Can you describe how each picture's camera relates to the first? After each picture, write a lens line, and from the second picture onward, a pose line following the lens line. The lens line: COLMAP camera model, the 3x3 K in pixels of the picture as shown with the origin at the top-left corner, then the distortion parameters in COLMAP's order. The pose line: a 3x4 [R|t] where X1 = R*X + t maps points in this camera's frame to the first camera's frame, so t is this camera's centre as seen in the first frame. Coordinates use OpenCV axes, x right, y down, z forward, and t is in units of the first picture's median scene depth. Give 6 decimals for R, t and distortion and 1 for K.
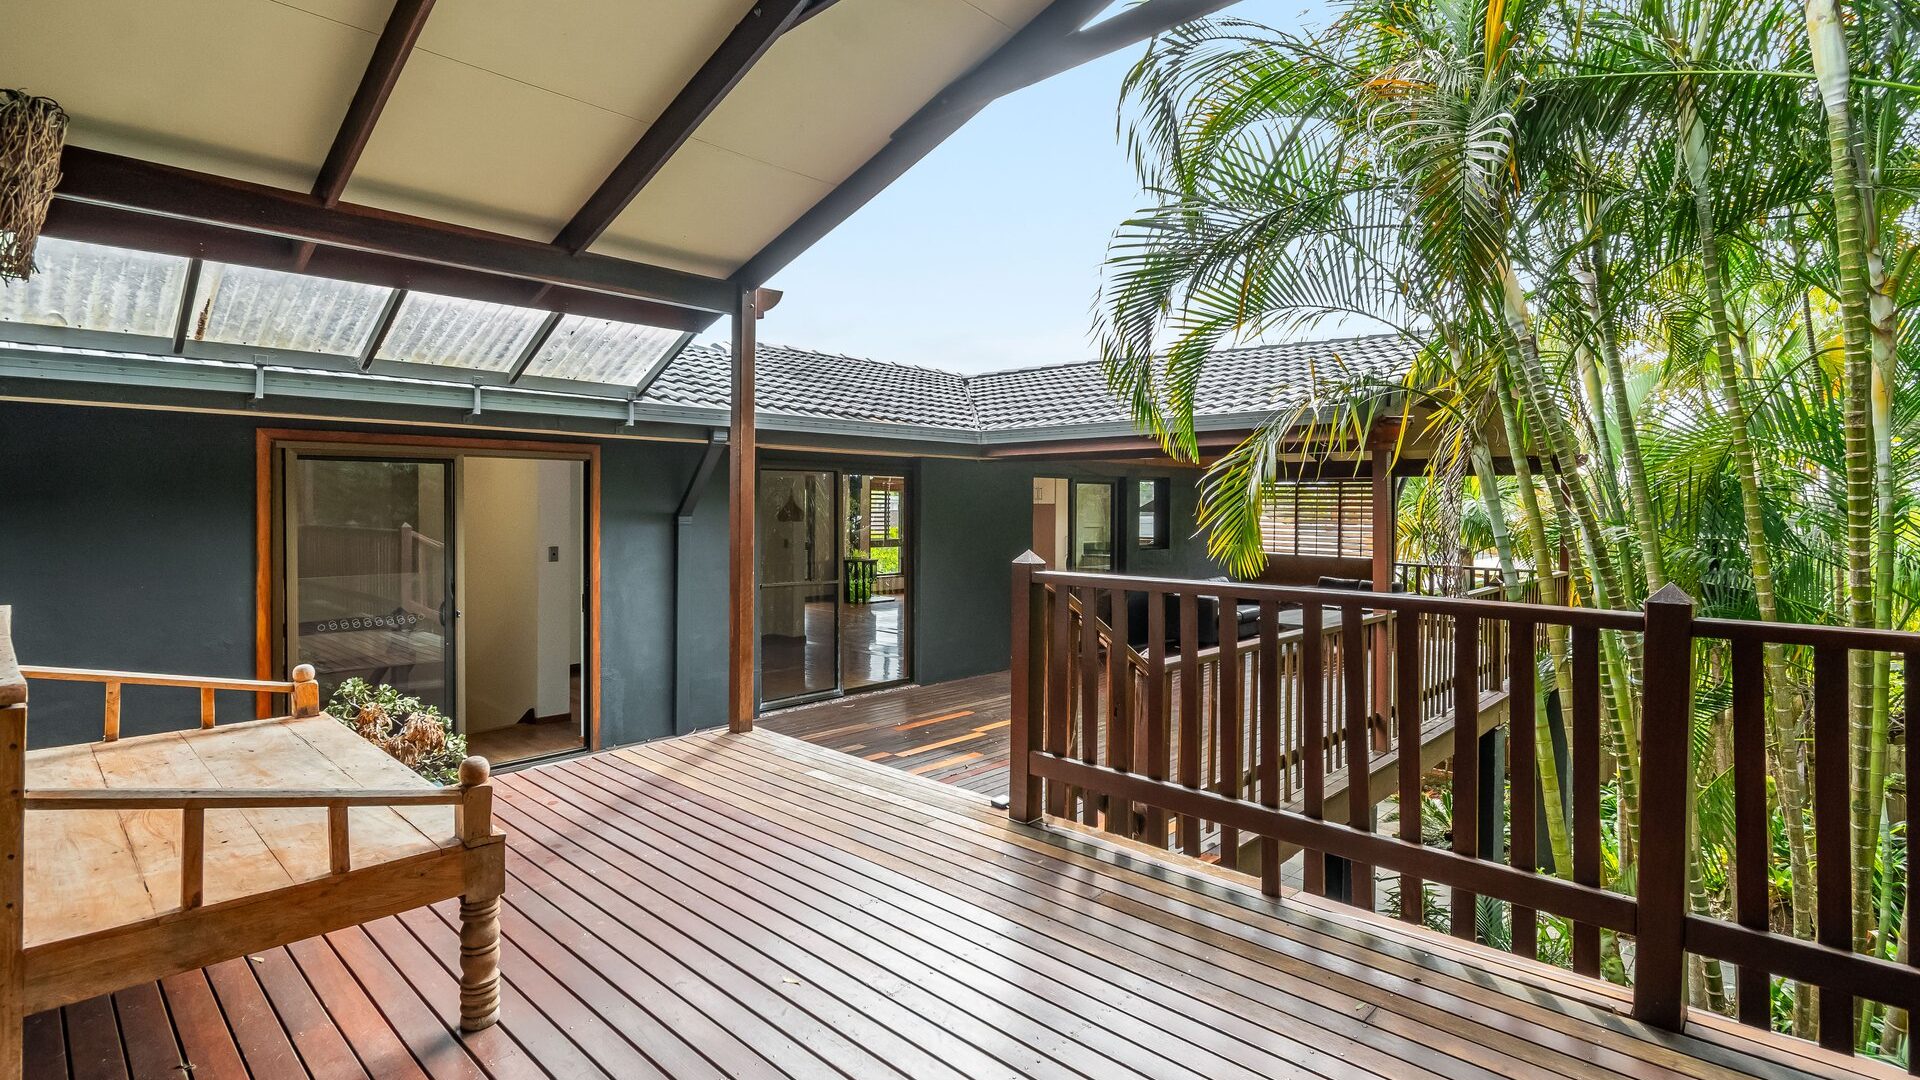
lens RADIAL K [[886.4, 0, 960.0], [0, 886.4, 540.0], [0, 0, 1]] dist [0.061688, 0.000067]
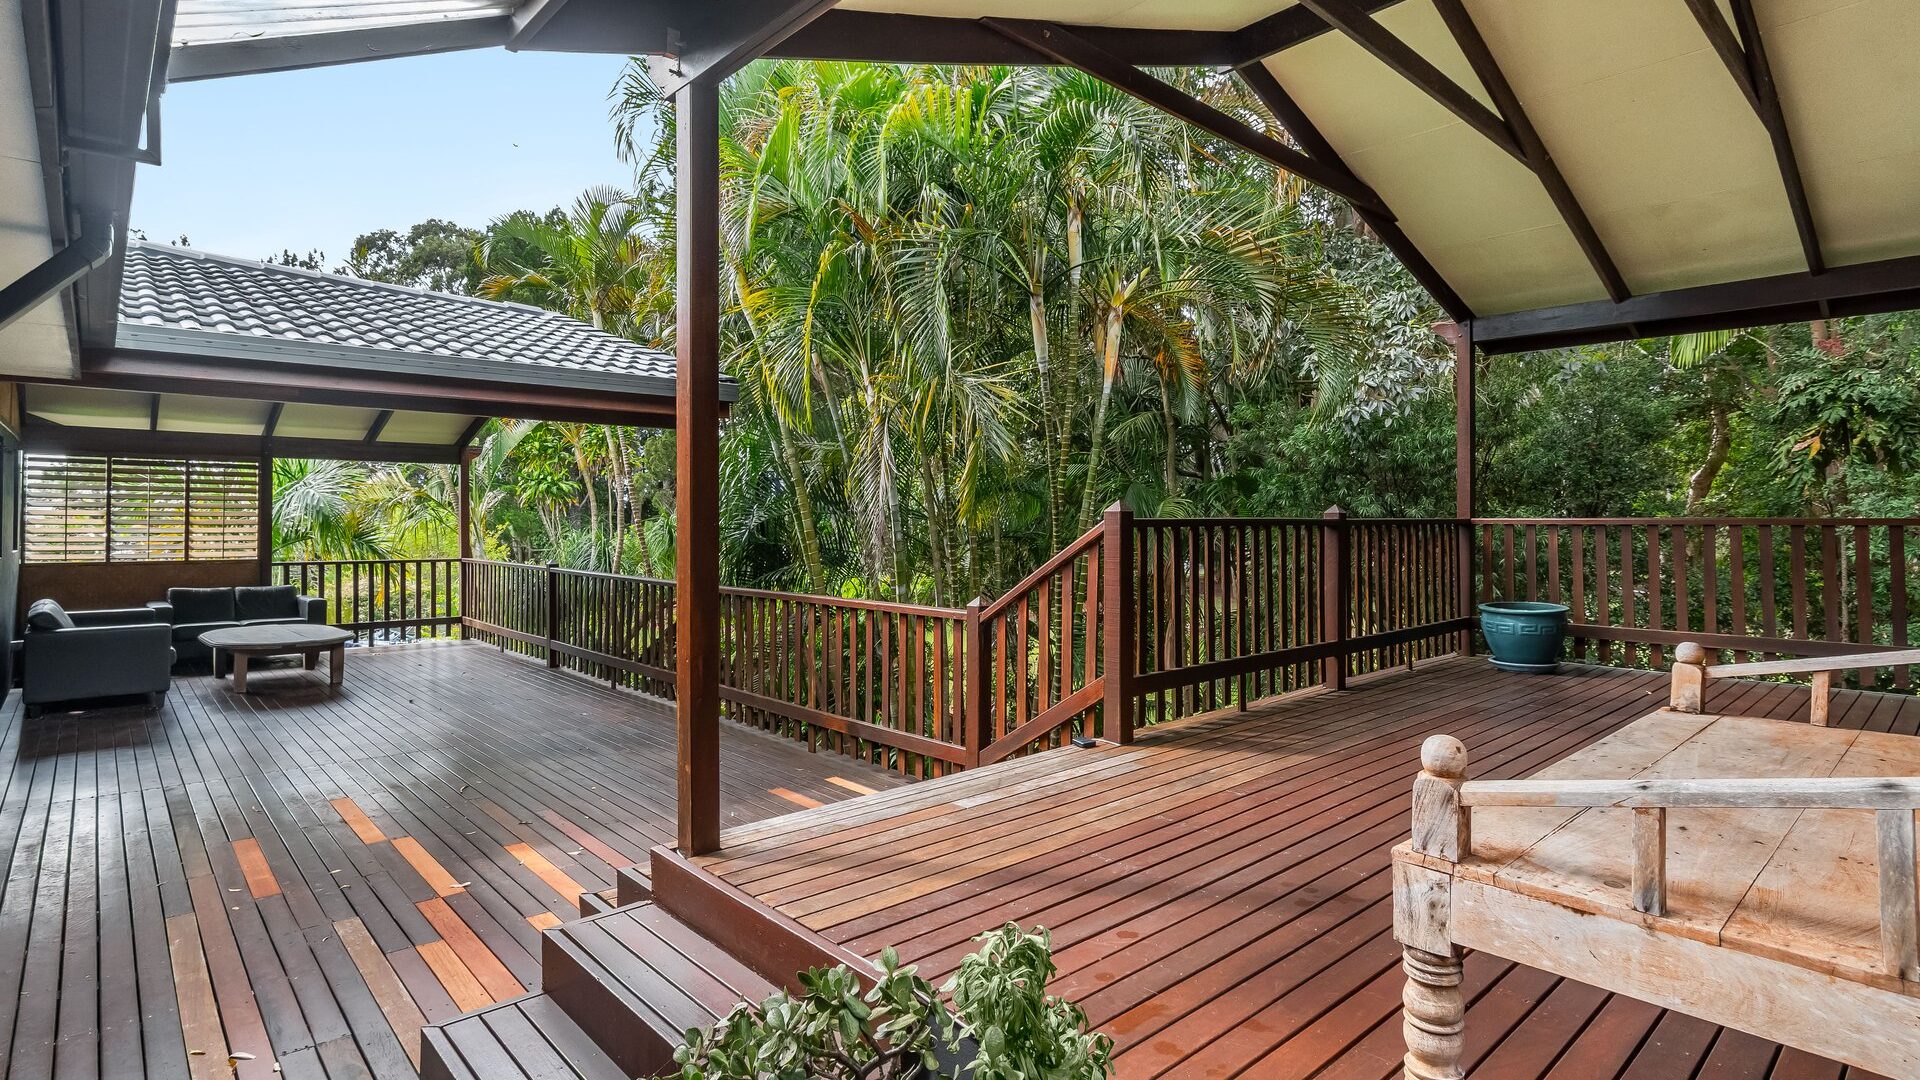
lens RADIAL K [[969.7, 0, 960.0], [0, 969.7, 540.0], [0, 0, 1]] dist [0.000188, 0.000066]
pose [[0.055151, -0.020753, 0.998262, -1.024636], [0.038748, 0.999075, 0.018629, 0.041881], [-0.997726, 0.037653, 0.055904, 1.053721]]
